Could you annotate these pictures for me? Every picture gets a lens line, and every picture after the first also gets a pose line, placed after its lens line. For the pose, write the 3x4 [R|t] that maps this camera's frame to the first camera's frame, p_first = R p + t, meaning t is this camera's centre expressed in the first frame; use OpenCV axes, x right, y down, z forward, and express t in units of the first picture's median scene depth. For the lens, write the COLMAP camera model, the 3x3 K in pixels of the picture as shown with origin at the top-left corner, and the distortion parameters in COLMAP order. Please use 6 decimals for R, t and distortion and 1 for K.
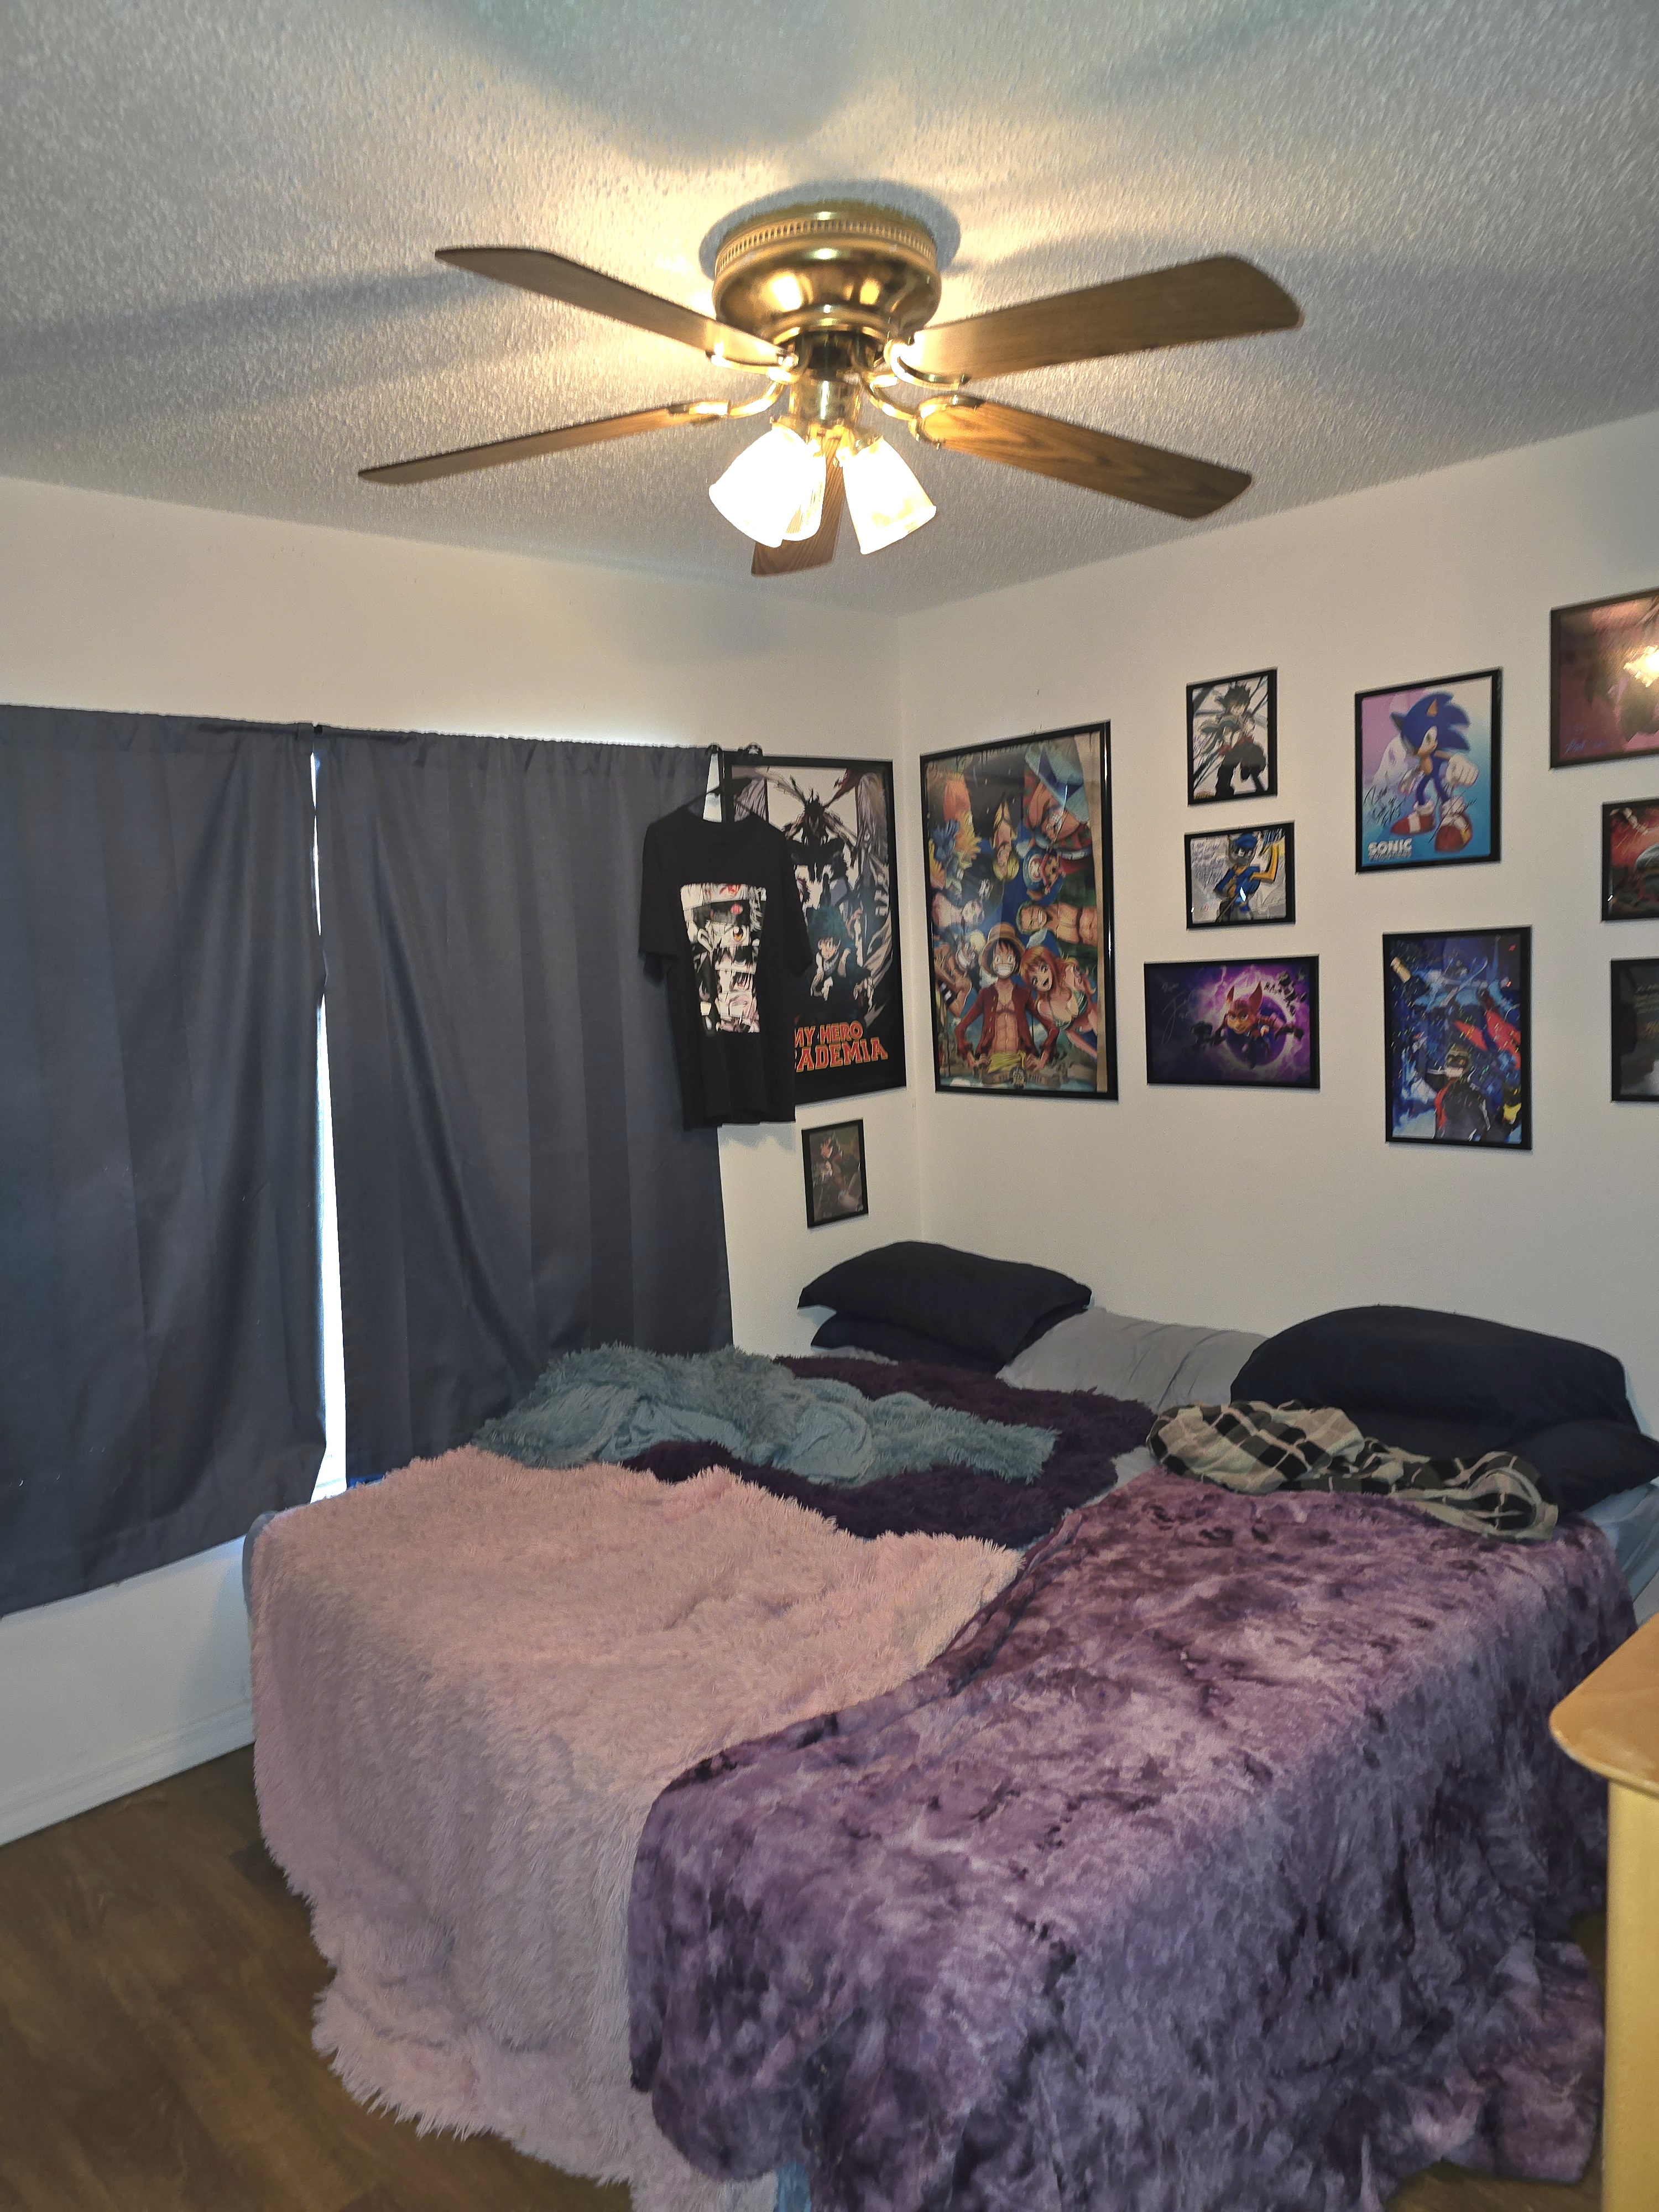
lens RADIAL K [[1488.7, 0, 824.8], [0, 1488.7, 1157.5], [0, 0, 1]] dist [0.067637, -0.057561]
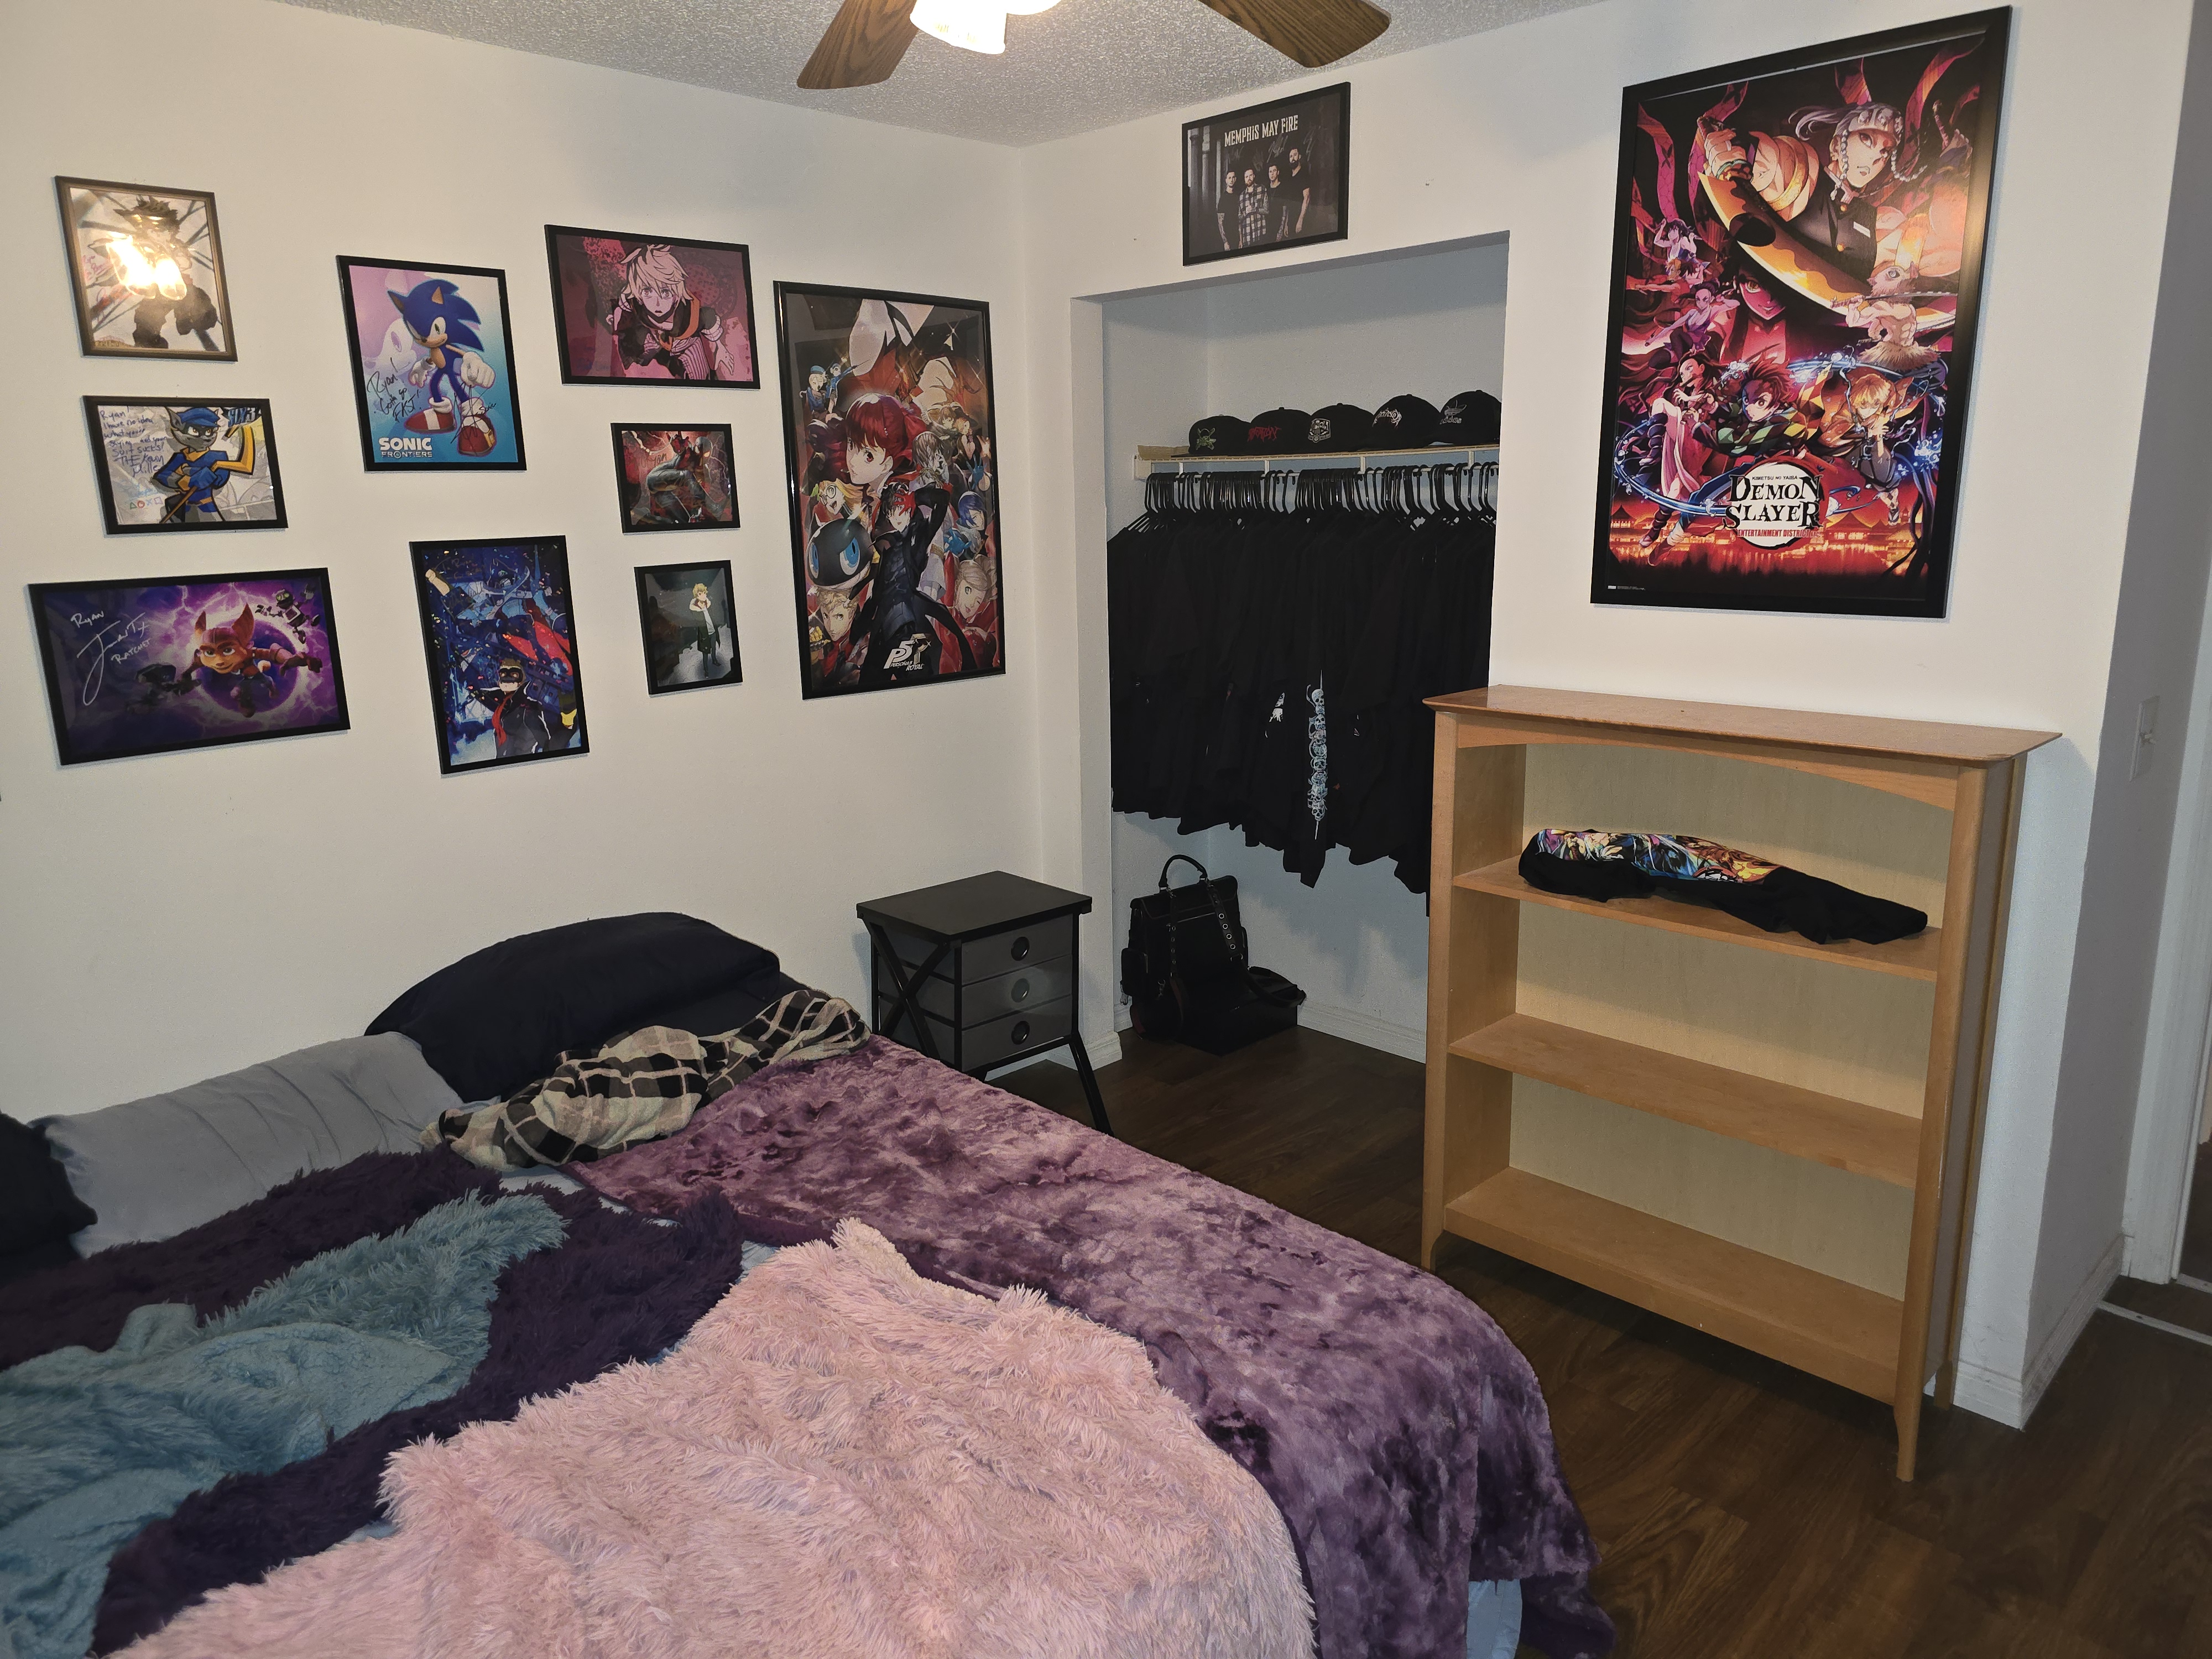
lens RADIAL K [[1488.7, 0, 1105.3], [0, 1488.7, 834.3], [0, 0, 1]] dist [0.067637, -0.057561]
pose [[-0.046230, -0.174981, 0.983486, -0.567157], [0.168512, 0.969063, 0.180336, -0.074277], [-0.984615, 0.174066, -0.015313, 0.650128]]
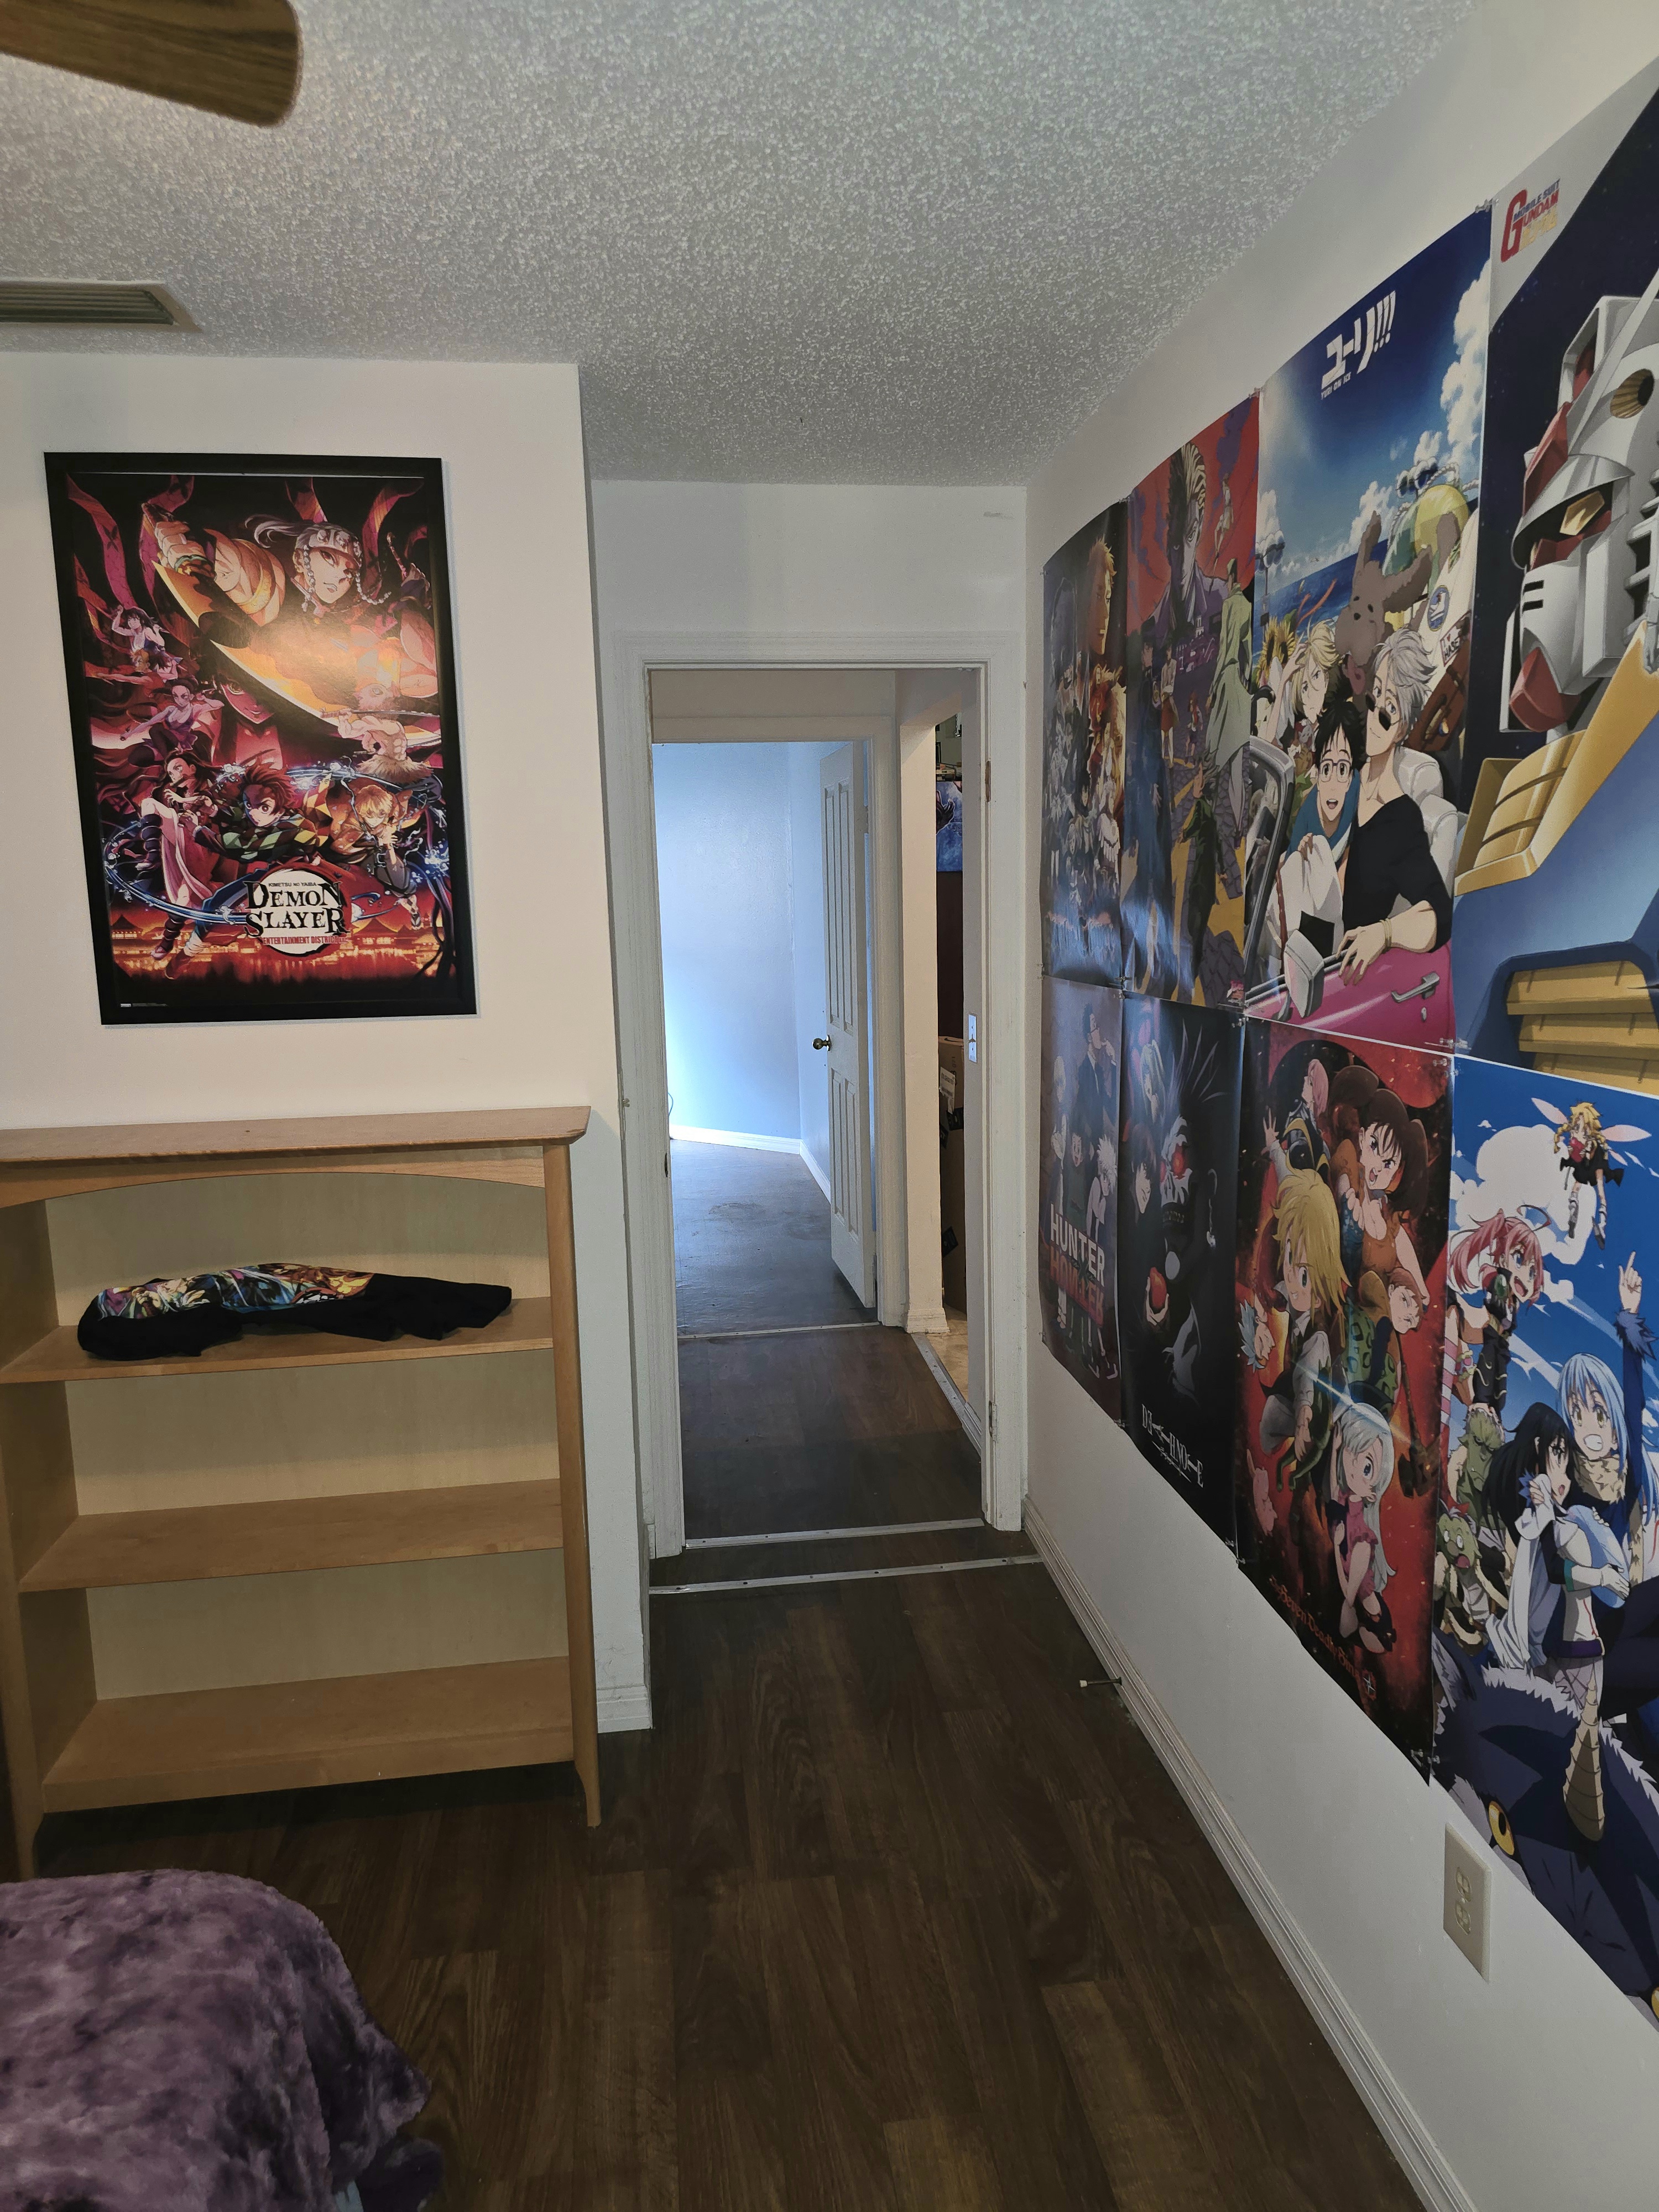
lens RADIAL K [[1491.6, 0, 832.6], [0, 1491.6, 1118.9], [0, 0, 1]] dist [0.064004, -0.053320]
pose [[-0.816616, -0.023144, 0.576717, -0.440215], [0.151082, 0.955786, 0.252284, -0.091828], [-0.557057, 0.293151, -0.777014, 0.741363]]
